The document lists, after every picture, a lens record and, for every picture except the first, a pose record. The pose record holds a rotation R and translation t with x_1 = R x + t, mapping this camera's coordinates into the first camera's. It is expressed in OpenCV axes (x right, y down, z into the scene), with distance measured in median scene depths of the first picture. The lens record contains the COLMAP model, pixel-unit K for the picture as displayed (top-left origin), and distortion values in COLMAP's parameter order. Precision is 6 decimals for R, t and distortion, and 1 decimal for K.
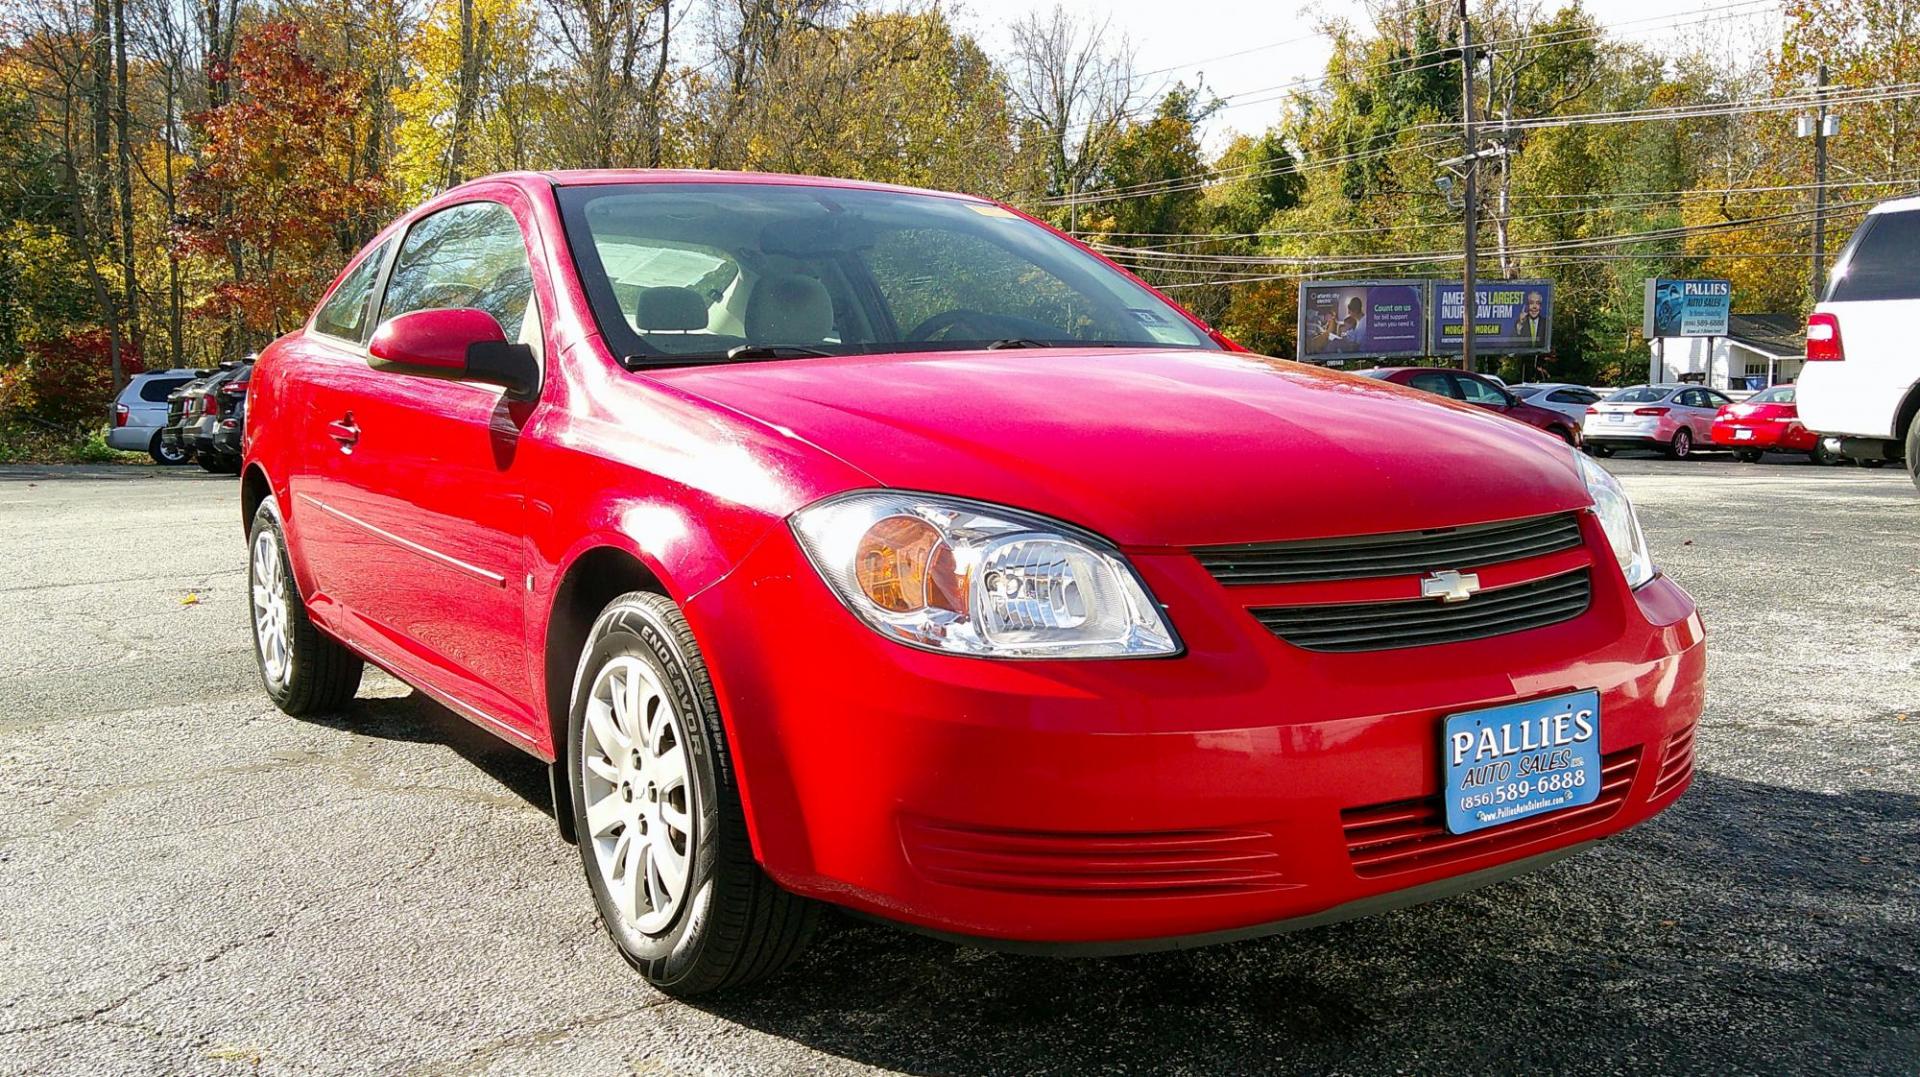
lens RADIAL K [[1706.9, 0, 929.4], [0, 1706.9, 543.3], [0, 0, 1]] dist [0.076329, -0.176301]
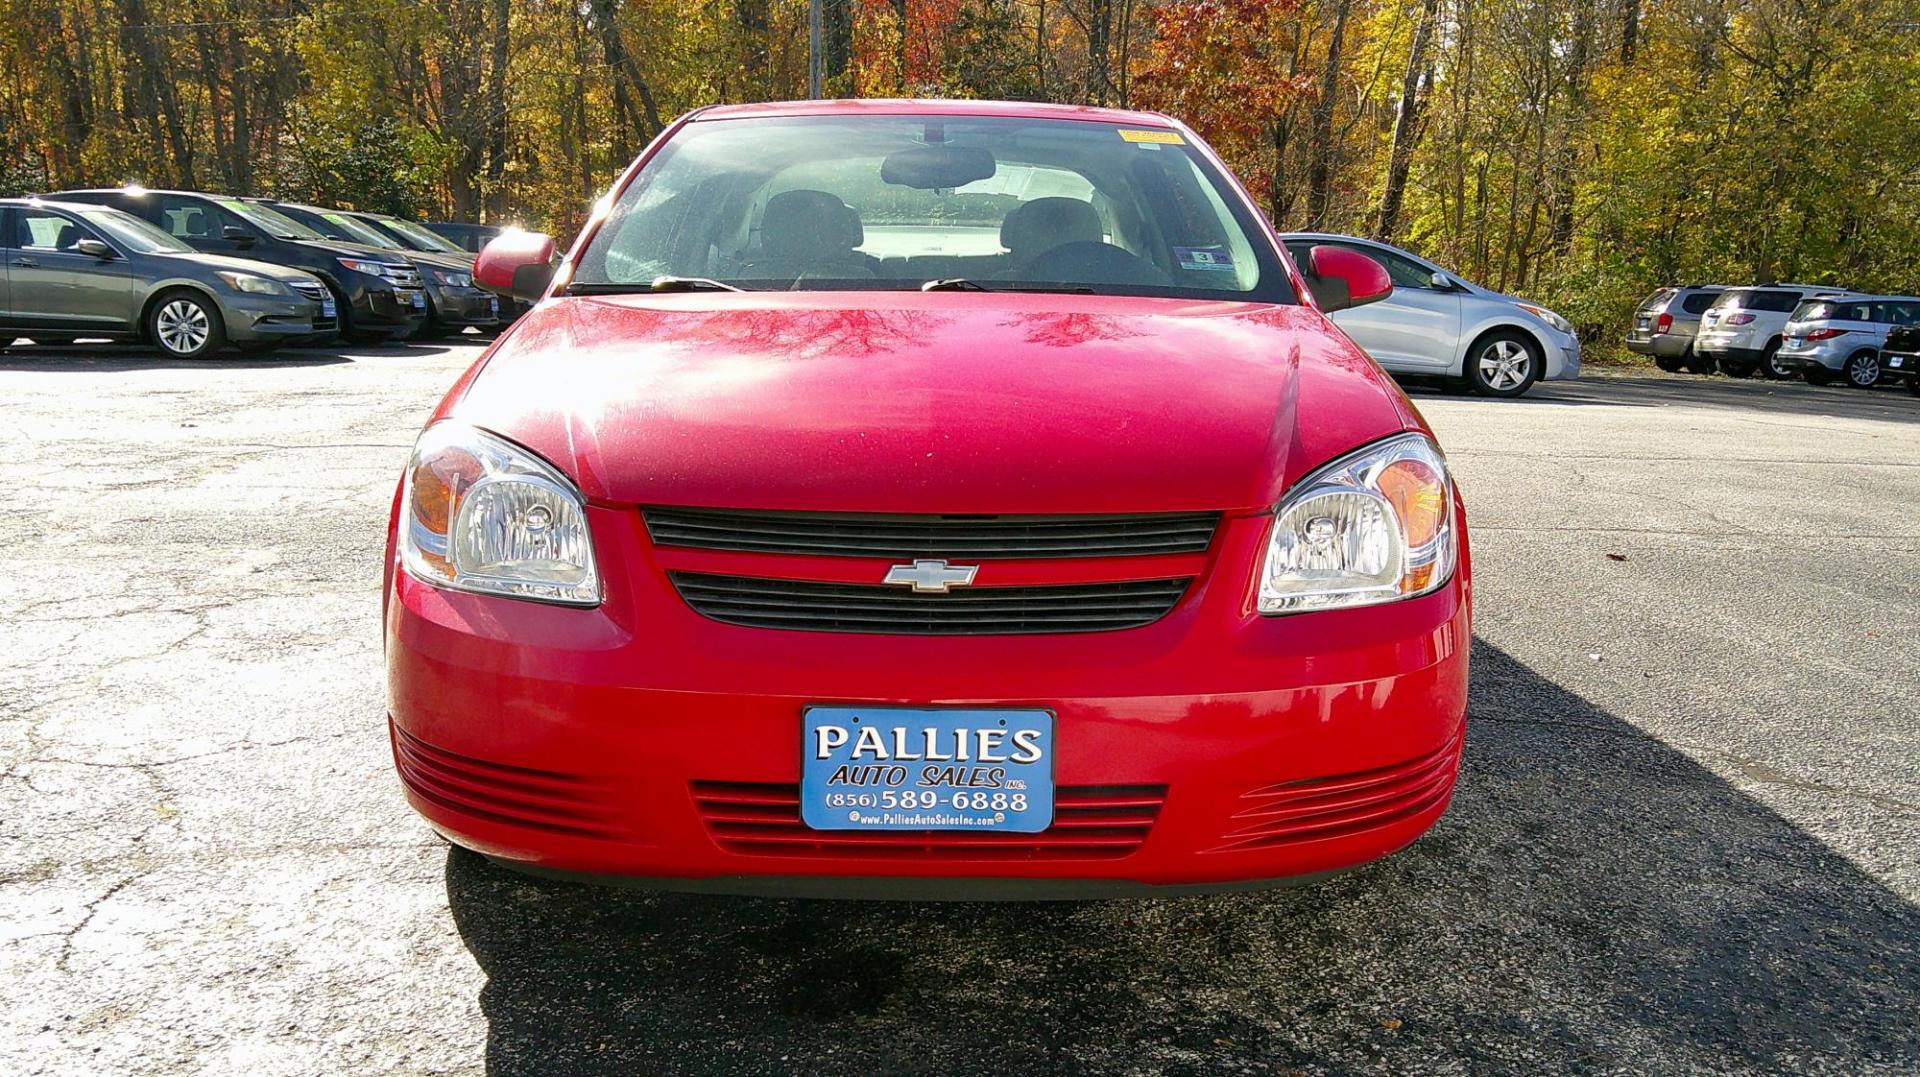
lens RADIAL K [[1706.9, 0, 929.4], [0, 1706.9, 543.3], [0, 0, 1]] dist [0.076329, -0.176301]
pose [[0.849819, 0.119192, -0.513420, 0.796280], [-0.087735, 0.992494, 0.085191, -0.073503], [0.519721, -0.027352, 0.853898, 0.208914]]
